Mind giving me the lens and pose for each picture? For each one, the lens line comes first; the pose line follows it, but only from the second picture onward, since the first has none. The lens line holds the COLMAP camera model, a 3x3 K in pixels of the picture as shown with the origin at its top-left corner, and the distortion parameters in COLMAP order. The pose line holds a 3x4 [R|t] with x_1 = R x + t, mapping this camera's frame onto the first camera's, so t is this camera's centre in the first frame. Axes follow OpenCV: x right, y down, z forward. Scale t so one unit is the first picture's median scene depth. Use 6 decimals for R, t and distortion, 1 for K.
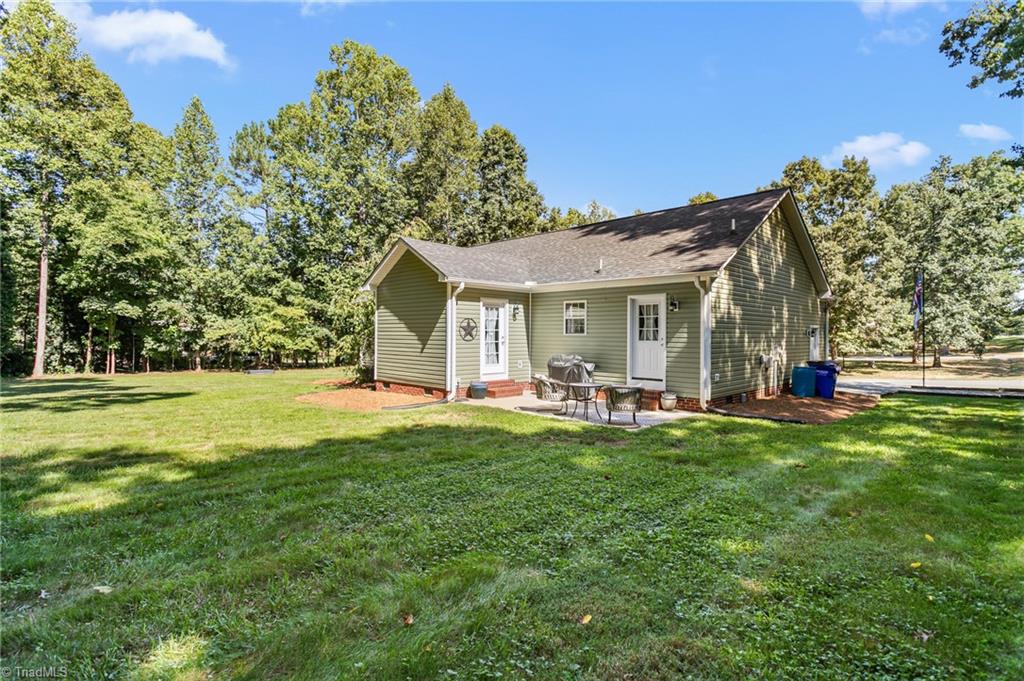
lens RADIAL K [[503.8, 0, 515.0], [0, 503.8, 337.1], [0, 0, 1]] dist [-0.005462, 0.000797]
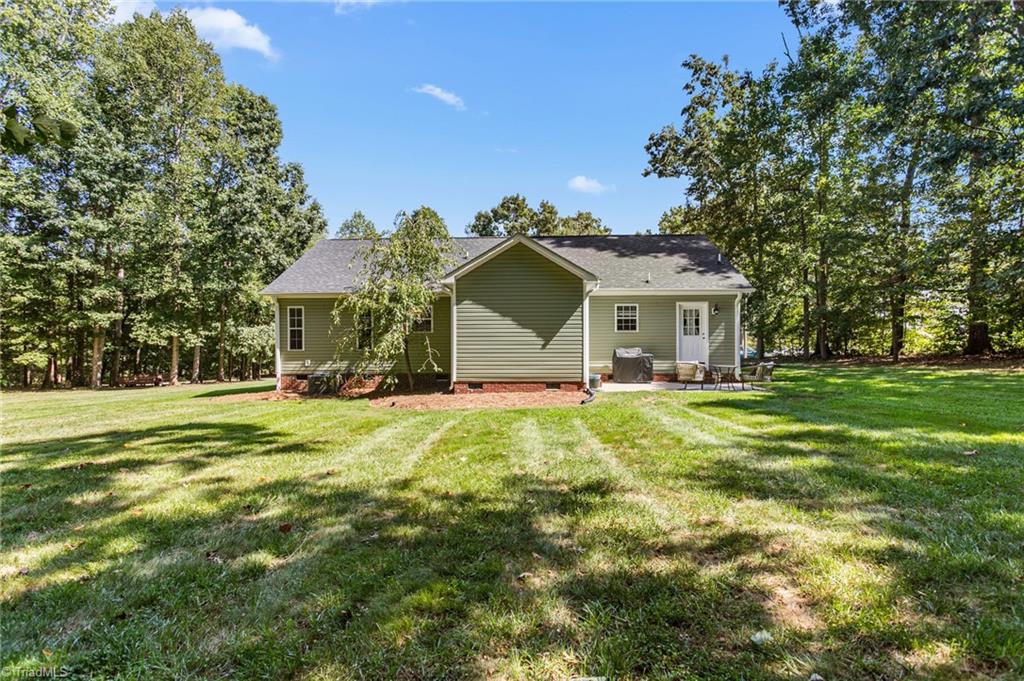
lens RADIAL K [[503.8, 0, 515.0], [0, 503.8, 338.1], [0, 0, 1]] dist [-0.005462, 0.000797]
pose [[0.721446, -0.006951, 0.692435, -0.884263], [0.010931, 0.999939, -0.001351, 0.009299], [-0.692384, 0.008544, 0.721479, 0.288036]]
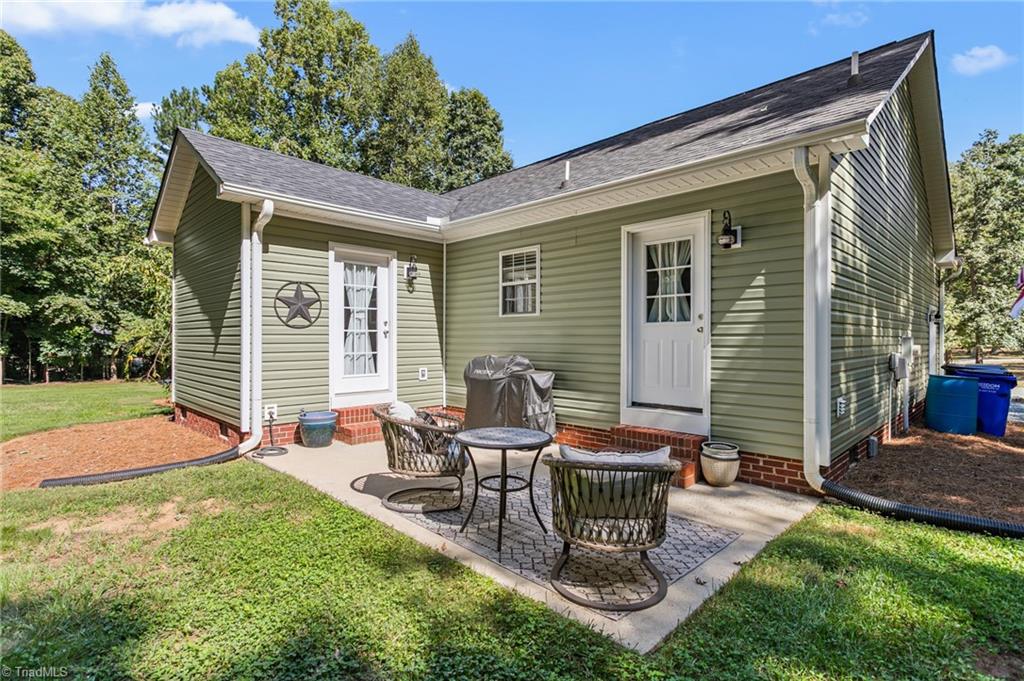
lens RADIAL K [[503.8, 0, 516.2], [0, 503.8, 342.9], [0, 0, 1]] dist [-0.005462, 0.000797]
pose [[0.999930, -0.003966, 0.011103, 0.105336], [0.003959, 0.999992, 0.000606, 0.021269], [-0.011106, -0.000562, 0.999938, 0.467354]]
